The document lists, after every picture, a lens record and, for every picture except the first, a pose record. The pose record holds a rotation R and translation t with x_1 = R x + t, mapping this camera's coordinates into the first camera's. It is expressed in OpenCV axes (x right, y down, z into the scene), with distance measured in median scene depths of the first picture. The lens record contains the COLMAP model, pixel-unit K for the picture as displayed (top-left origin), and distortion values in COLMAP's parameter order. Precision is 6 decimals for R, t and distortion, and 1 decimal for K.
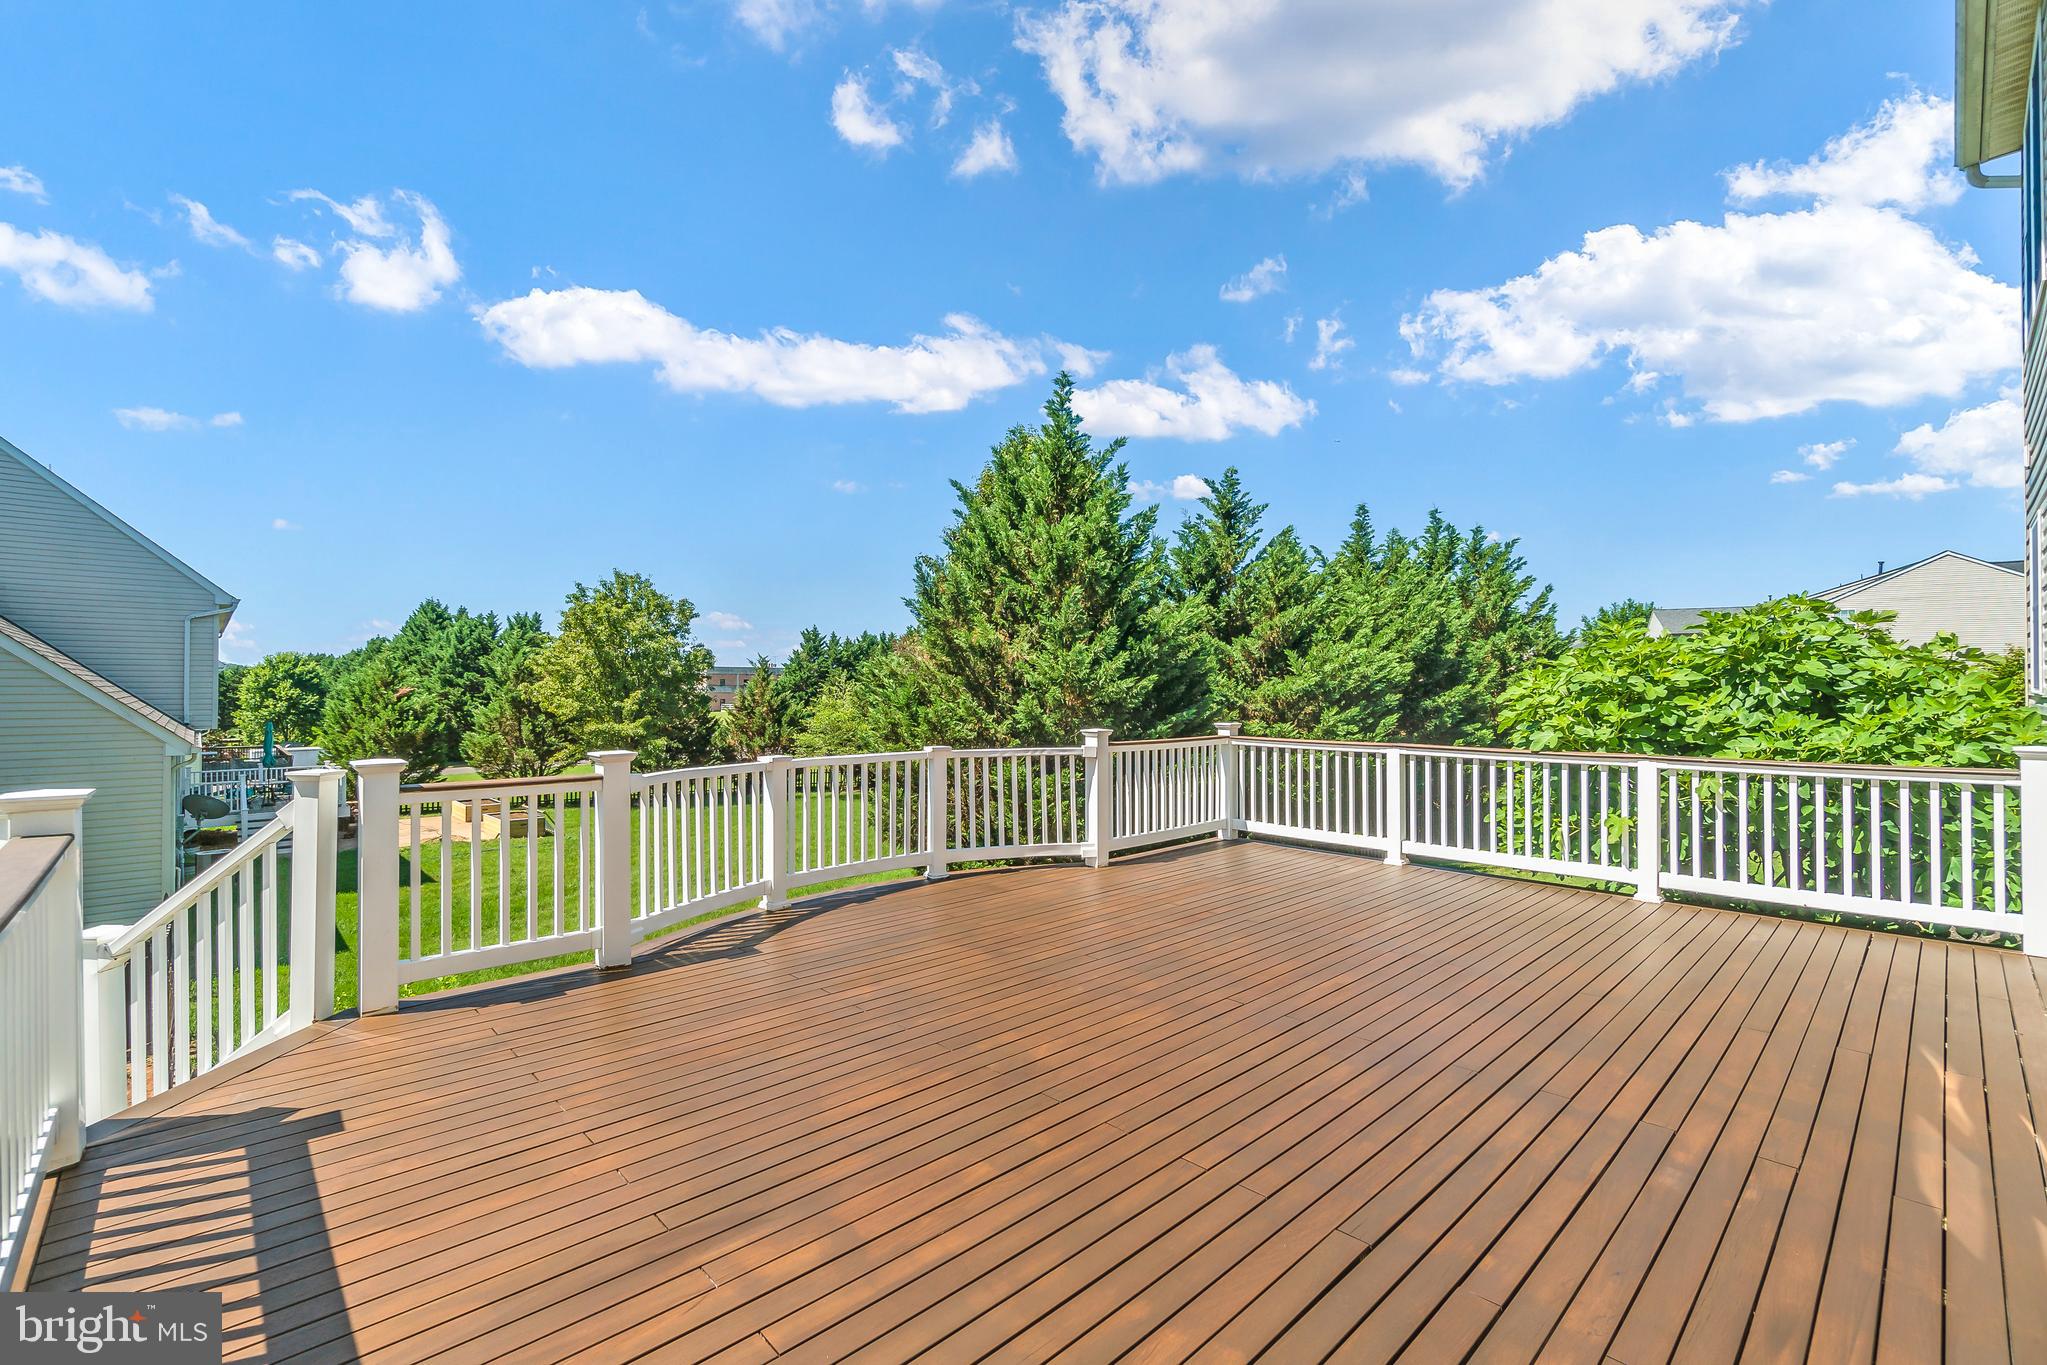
lens RADIAL K [[868.7, 0, 1011.1], [0, 868.7, 690.8], [0, 0, 1]] dist [-0.000337, 0.000224]
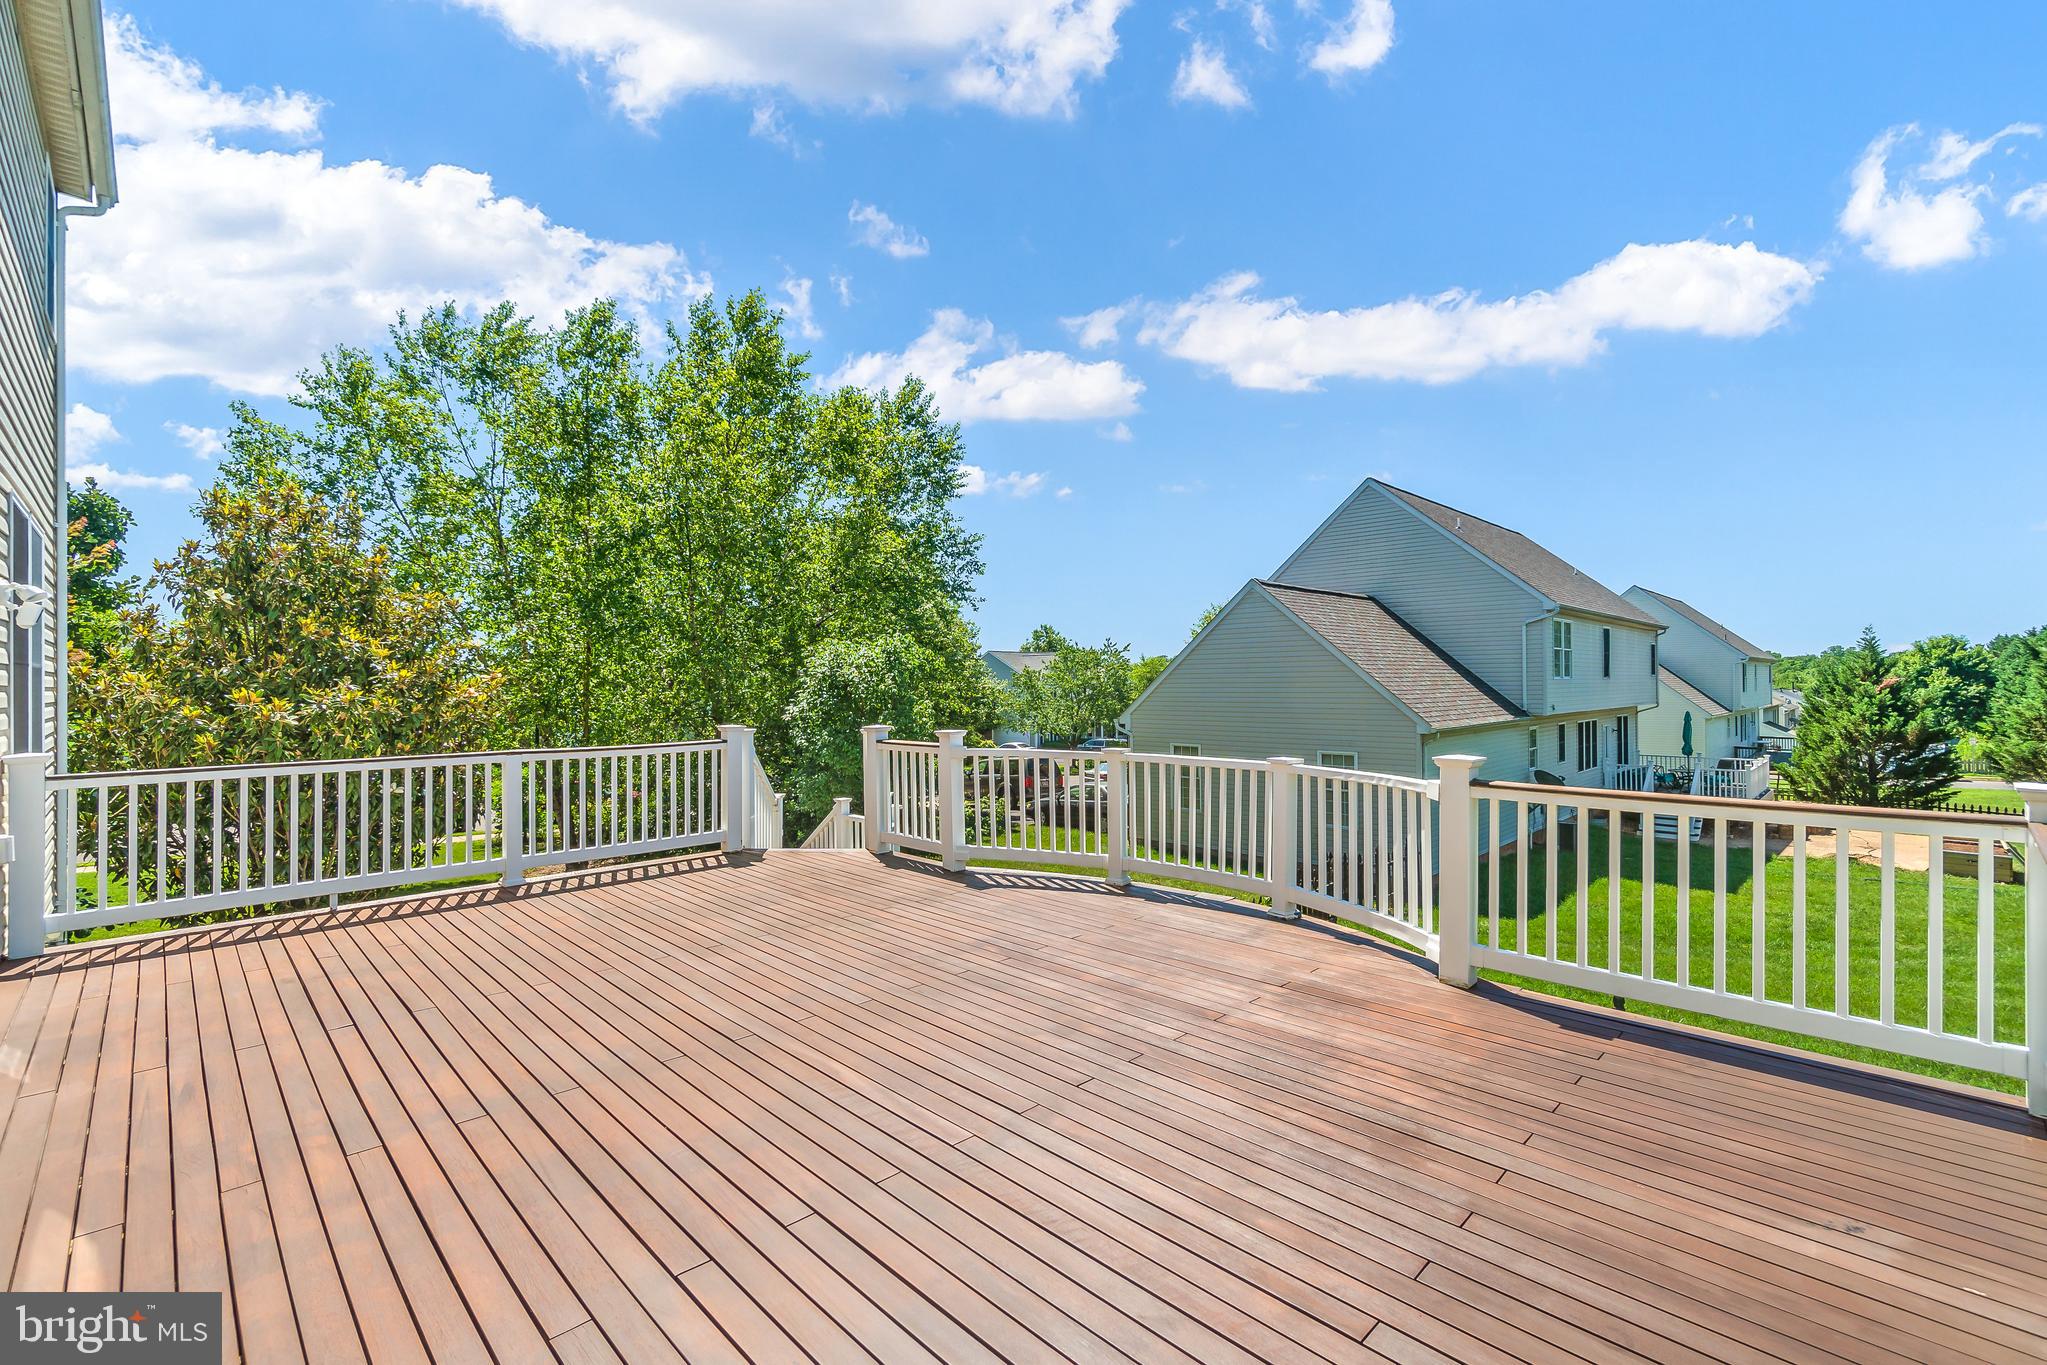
lens RADIAL K [[868.7, 0, 1012.5], [0, 868.7, 686.6], [0, 0, 1]] dist [-0.000337, 0.000224]
pose [[0.032768, -0.000171, -0.999463, 0.724071], [0.007703, 0.999970, 0.000081, -0.006173], [0.999433, -0.007701, 0.032769, 0.705317]]
